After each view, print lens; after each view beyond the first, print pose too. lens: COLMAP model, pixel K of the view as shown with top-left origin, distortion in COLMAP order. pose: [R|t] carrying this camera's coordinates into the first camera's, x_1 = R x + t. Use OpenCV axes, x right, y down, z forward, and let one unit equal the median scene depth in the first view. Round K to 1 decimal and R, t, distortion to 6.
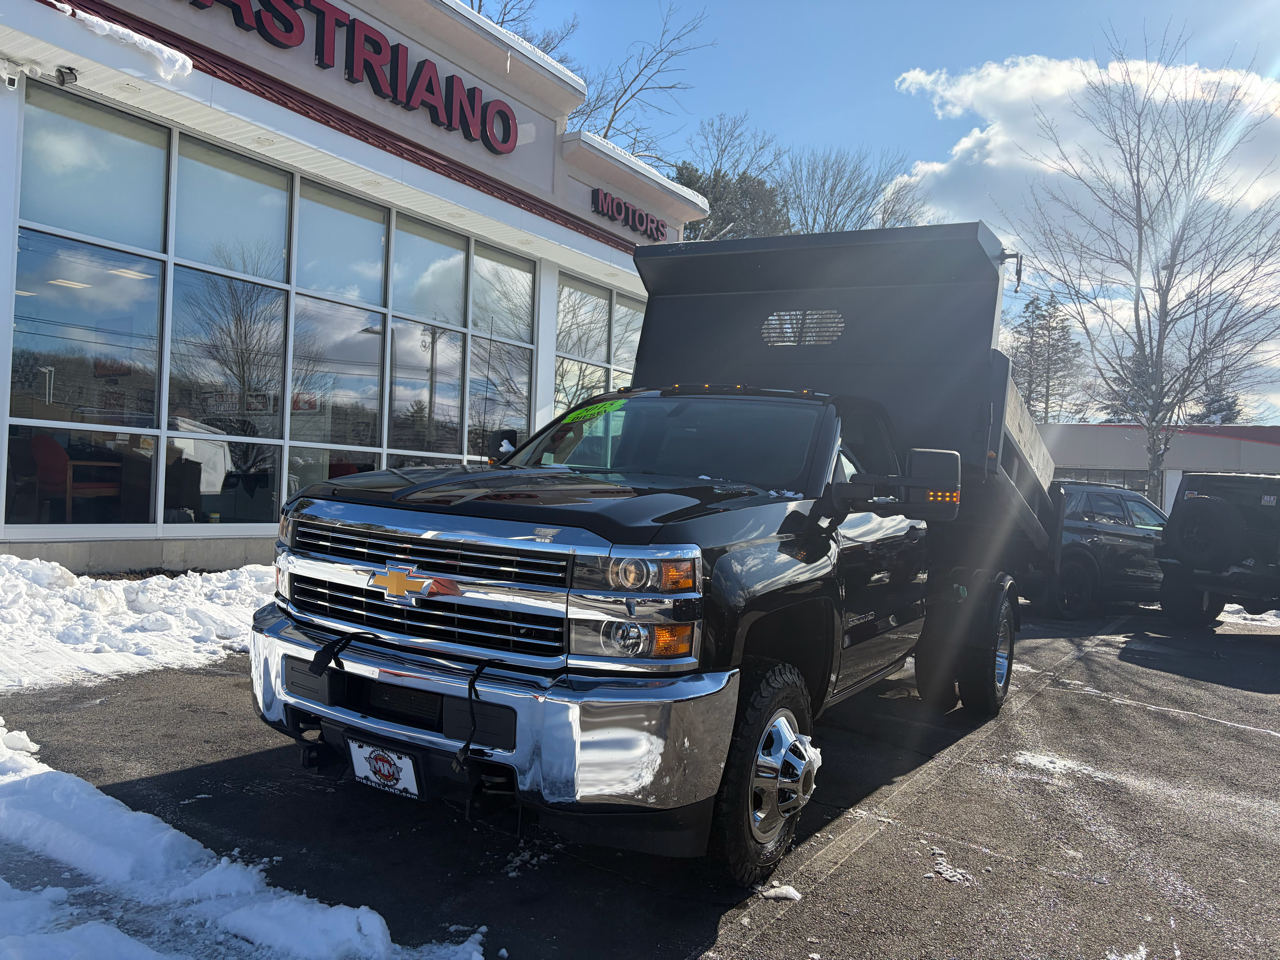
lens RADIAL K [[961.8, 0, 648.8], [0, 961.8, 481.3], [0, 0, 1]] dist [0.052735, -0.056417]
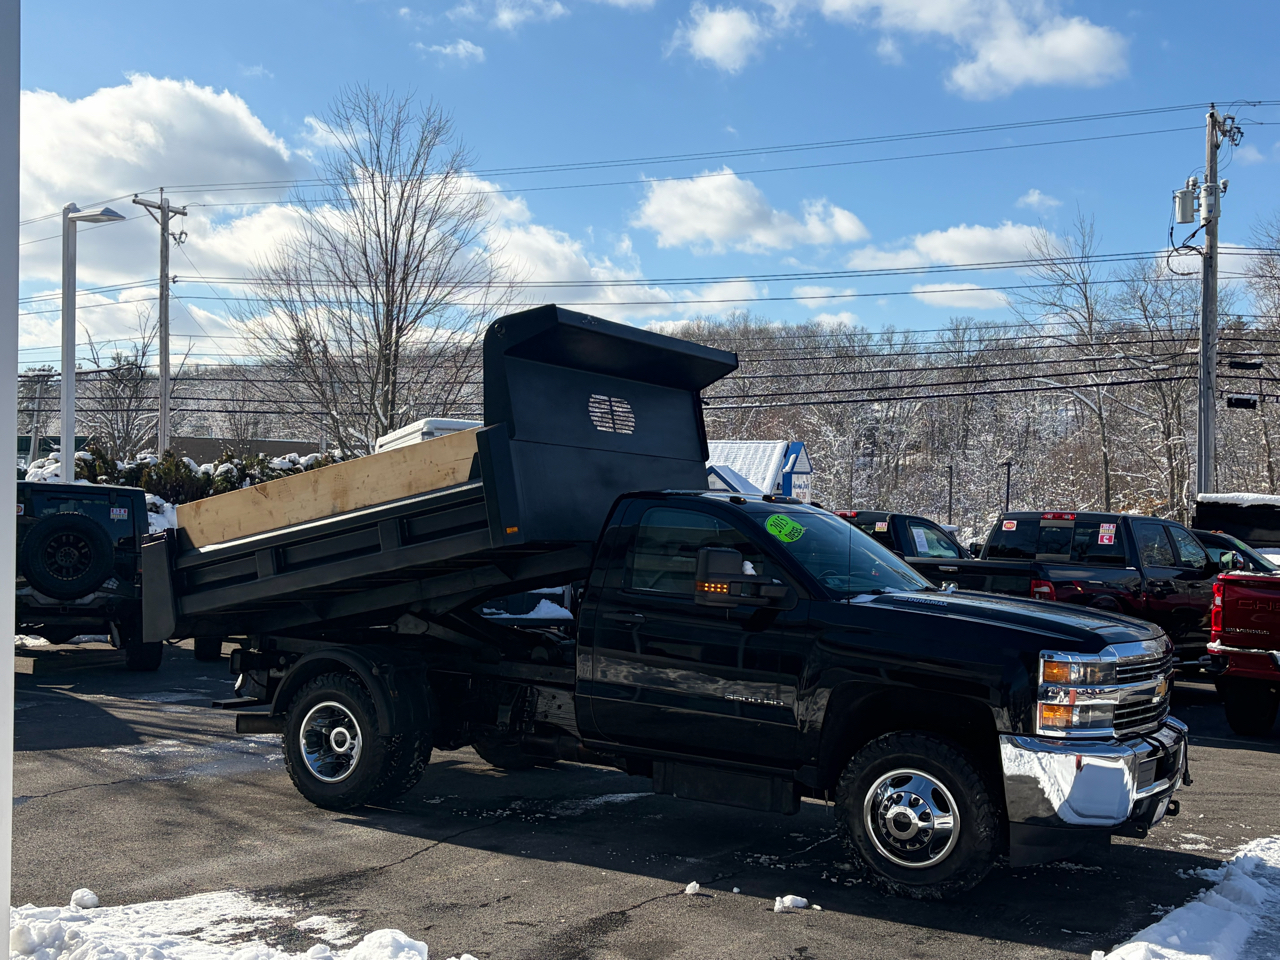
lens RADIAL K [[1499.2, 0, 631.2], [0, 1499.2, 492.7], [0, 0, 1]] dist [0.060523, 0.000000]
pose [[0.003881, -0.052318, 0.998623, -1.091688], [-0.030710, 0.998153, 0.052412, -0.125853], [-0.999521, -0.030871, 0.002267, 0.765449]]
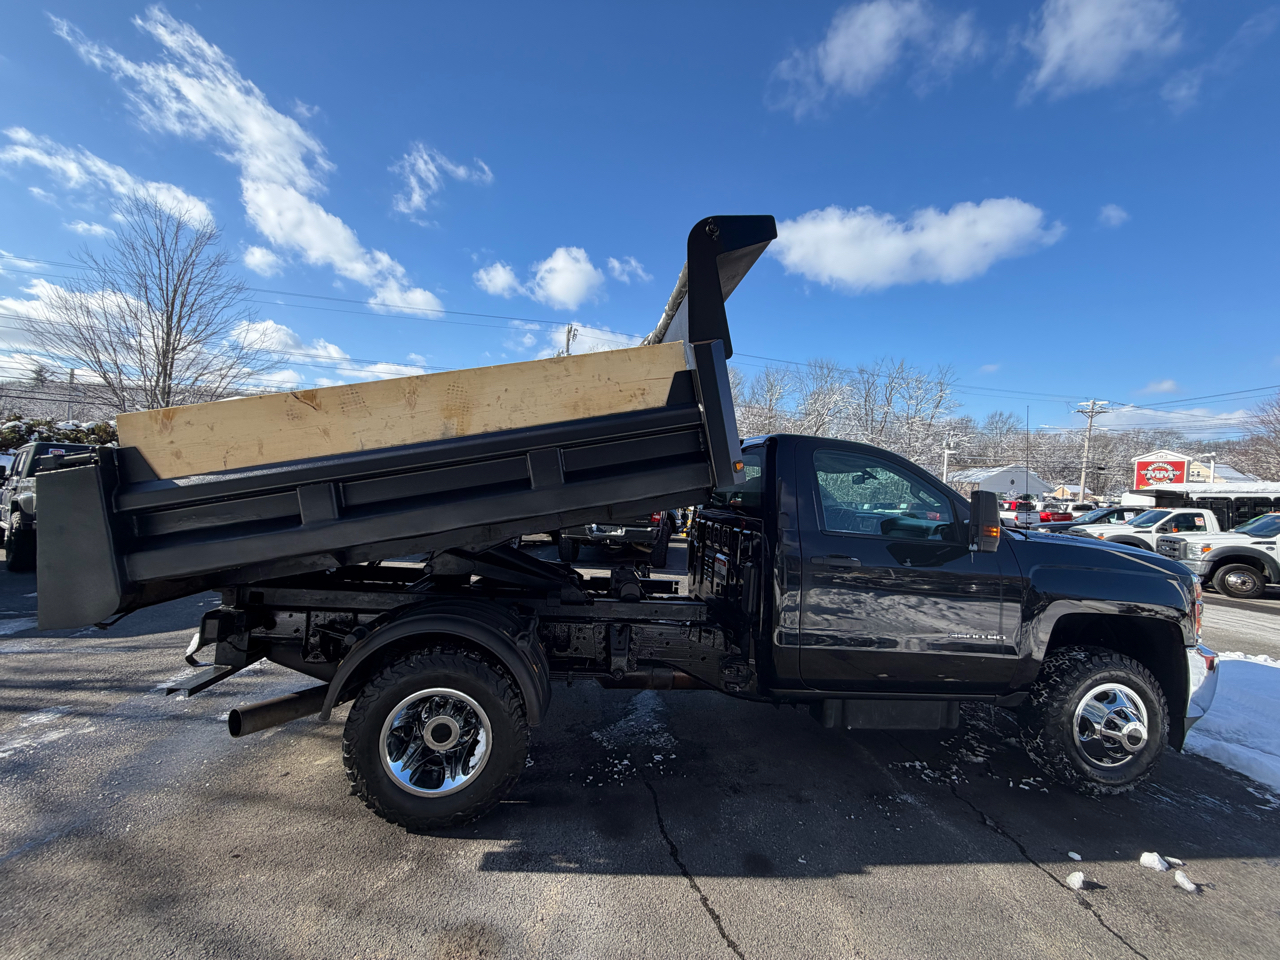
lens RADIAL K [[509.0, 0, 637.6], [0, 509.0, 477.5], [0, 0, 1]] dist [-0.002304, -0.000119]
pose [[-0.604166, -0.080652, 0.792767, -0.234414], [-0.092074, 0.995267, 0.031084, -0.037742], [-0.791521, -0.054213, -0.608732, 1.087621]]
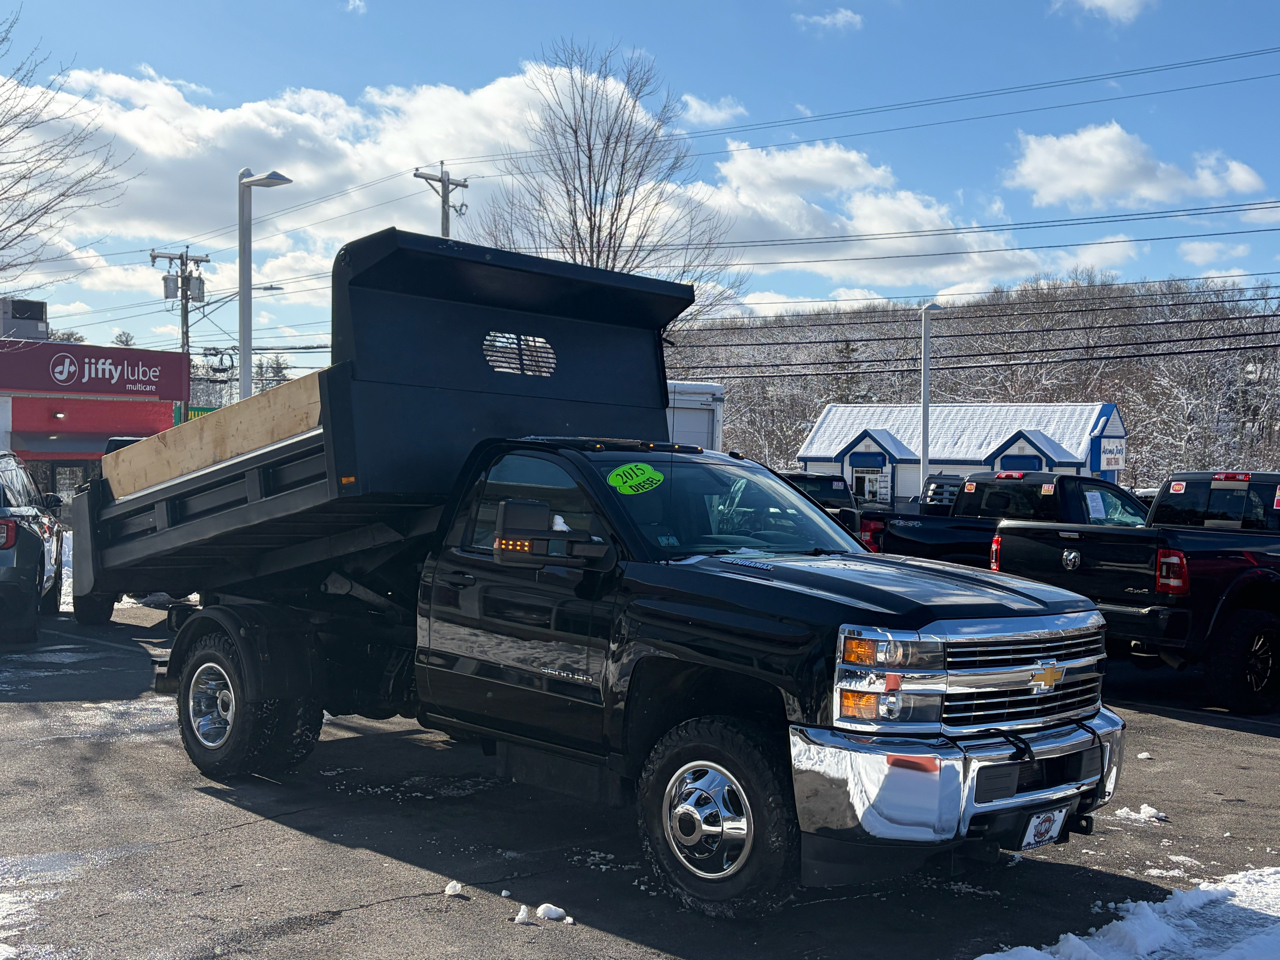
lens RADIAL K [[1499.2, 0, 638.7], [0, 1499.2, 485.8], [0, 0, 1]] dist [0.060523, 0.000000]
pose [[0.230315, -0.068240, 0.970720, -0.924902], [-0.018694, 0.997044, 0.074526, -0.112590], [-0.972936, -0.035311, 0.228359, 0.447562]]
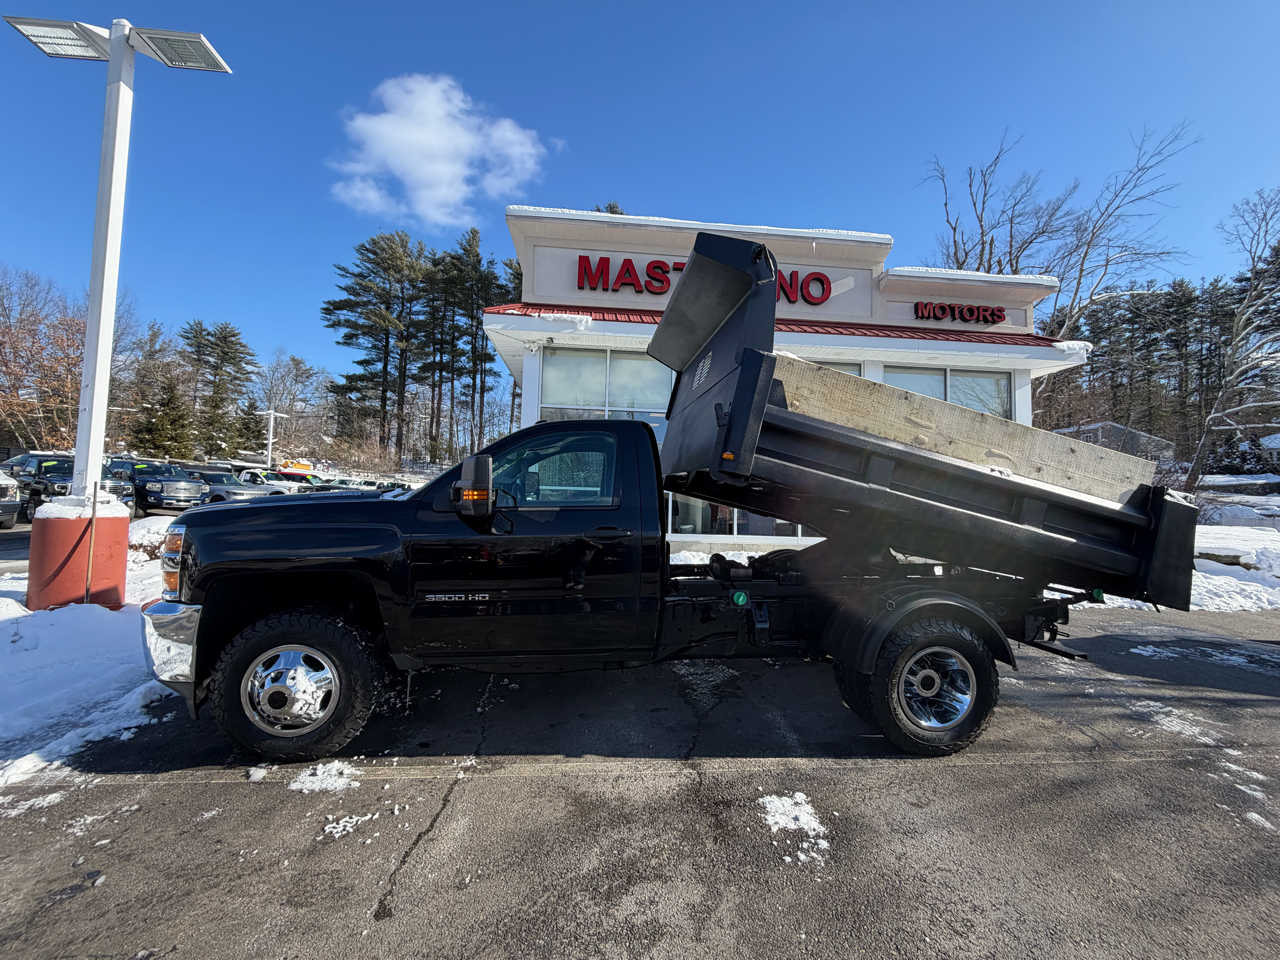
lens RADIAL K [[509.0, 0, 635.9], [0, 509.0, 479.6], [0, 0, 1]] dist [-0.002304, -0.000119]
pose [[0.600801, -0.072876, -0.796070, 0.484334], [0.007544, 0.996308, -0.085513, 0.026867], [0.799363, 0.045371, 0.599133, 0.430186]]
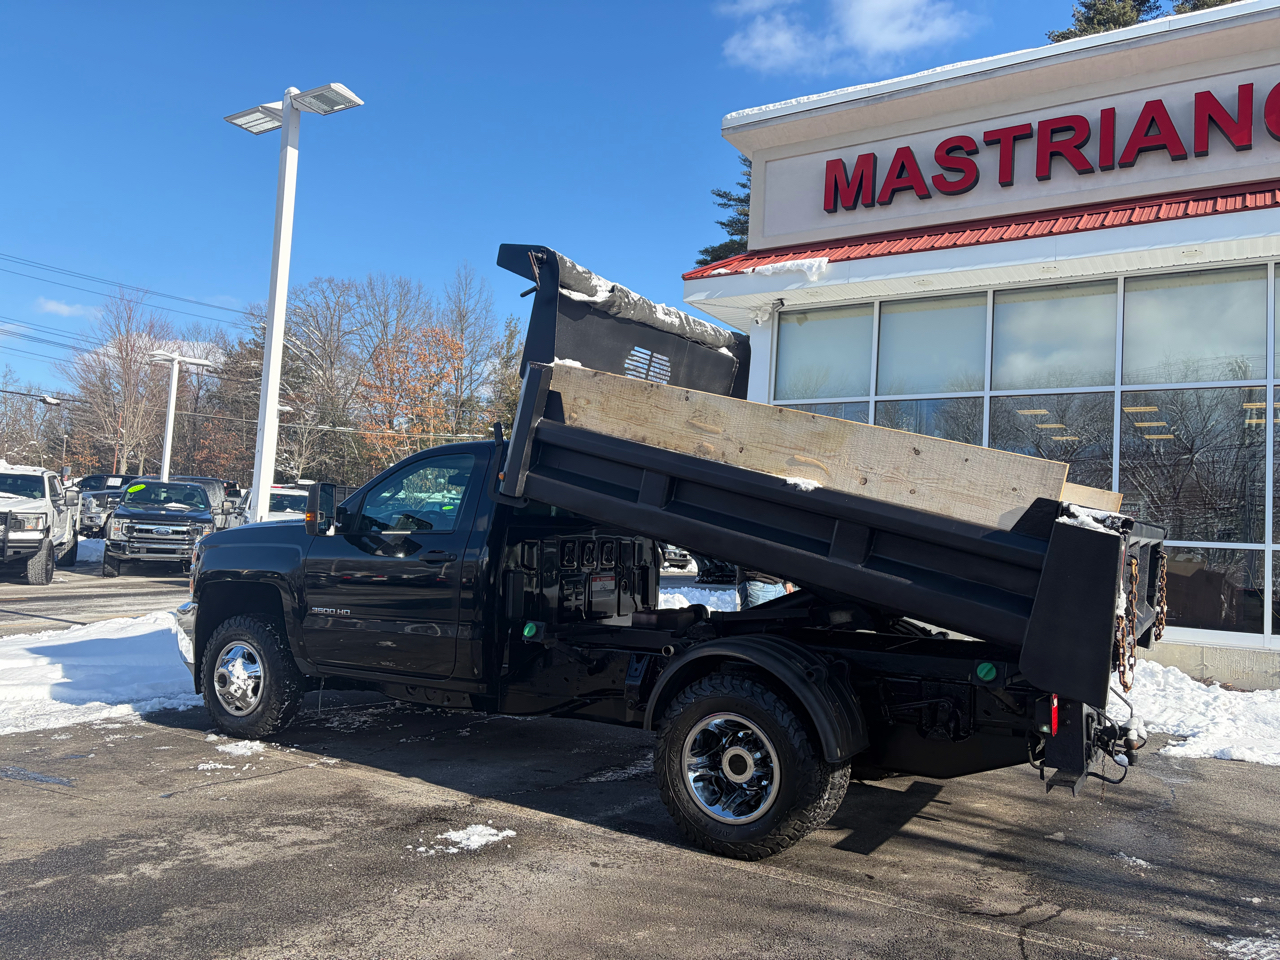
lens RADIAL K [[961.8, 0, 639.5], [0, 961.8, 480.1], [0, 0, 1]] dist [0.052735, -0.056417]
pose [[-0.008340, -0.121486, -0.992558, 0.880070], [-0.044719, 0.991645, -0.120998, 0.056719], [0.998965, 0.043377, -0.013703, 0.793098]]
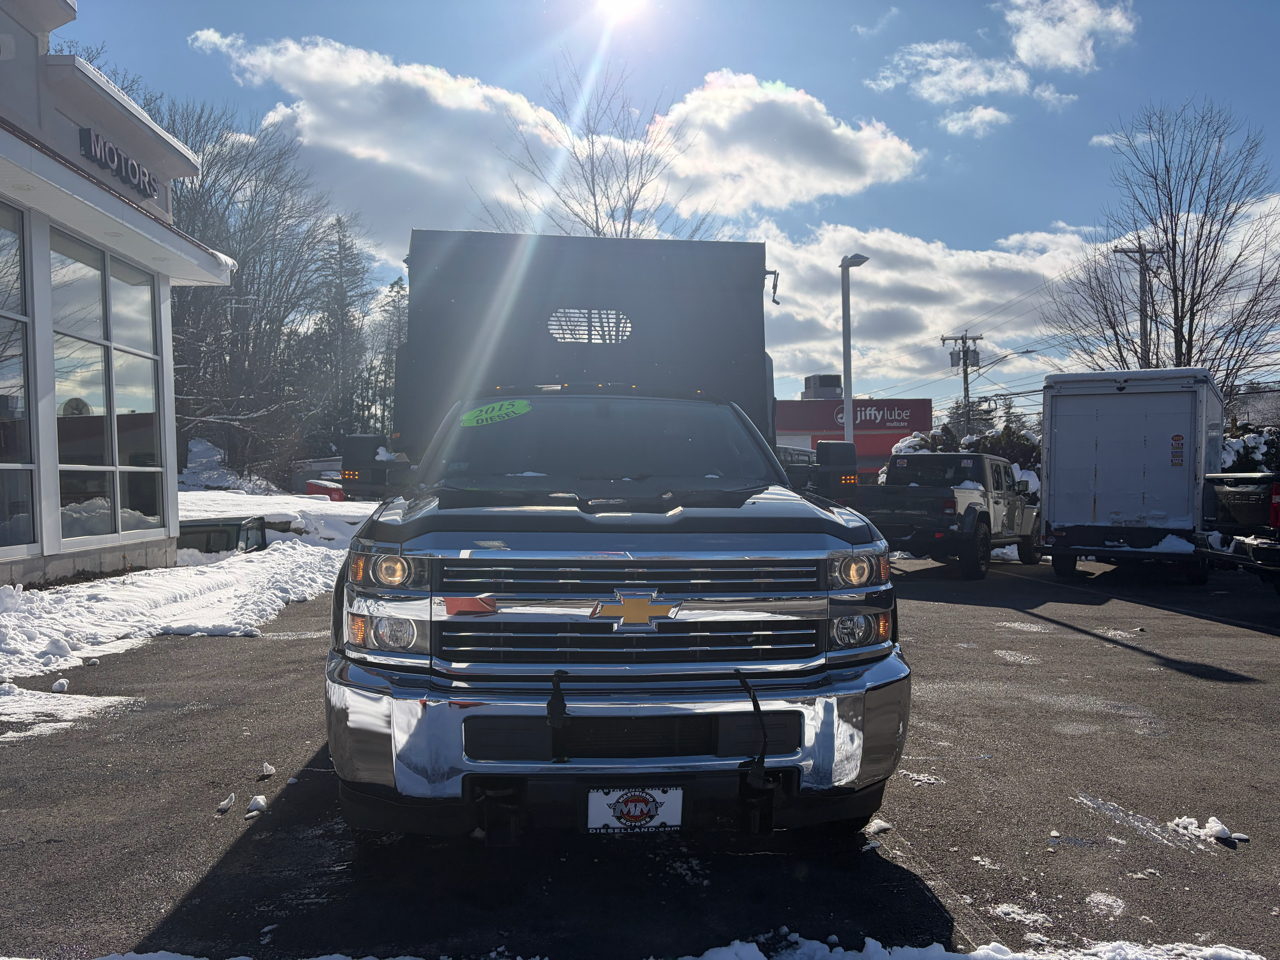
lens RADIAL K [[961.8, 0, 644.6], [0, 961.8, 479.8], [0, 0, 1]] dist [0.052735, -0.056417]
pose [[0.800283, -0.067788, 0.595779, -0.333468], [0.053756, 0.997699, 0.041310, -0.025354], [-0.597208, -0.001033, 0.802086, 0.100228]]
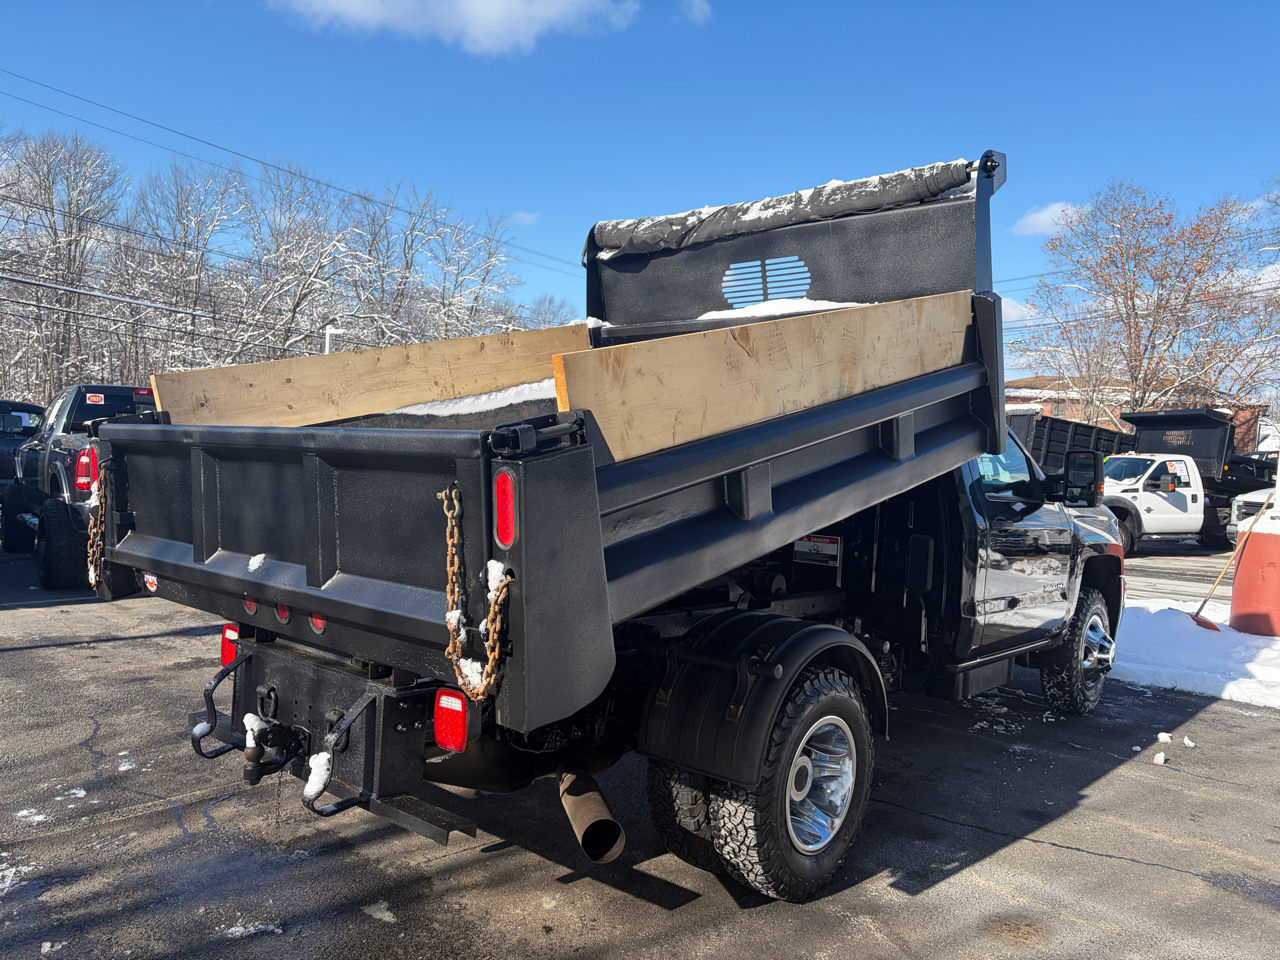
lens RADIAL K [[961.8, 0, 639.3], [0, 961.8, 489.0], [0, 0, 1]] dist [0.052735, -0.056417]
pose [[-0.976143, -0.119862, 0.181046, 0.072446], [-0.111902, 0.992273, 0.053596, -0.014150], [-0.186071, 0.032058, -0.982013, 1.436570]]
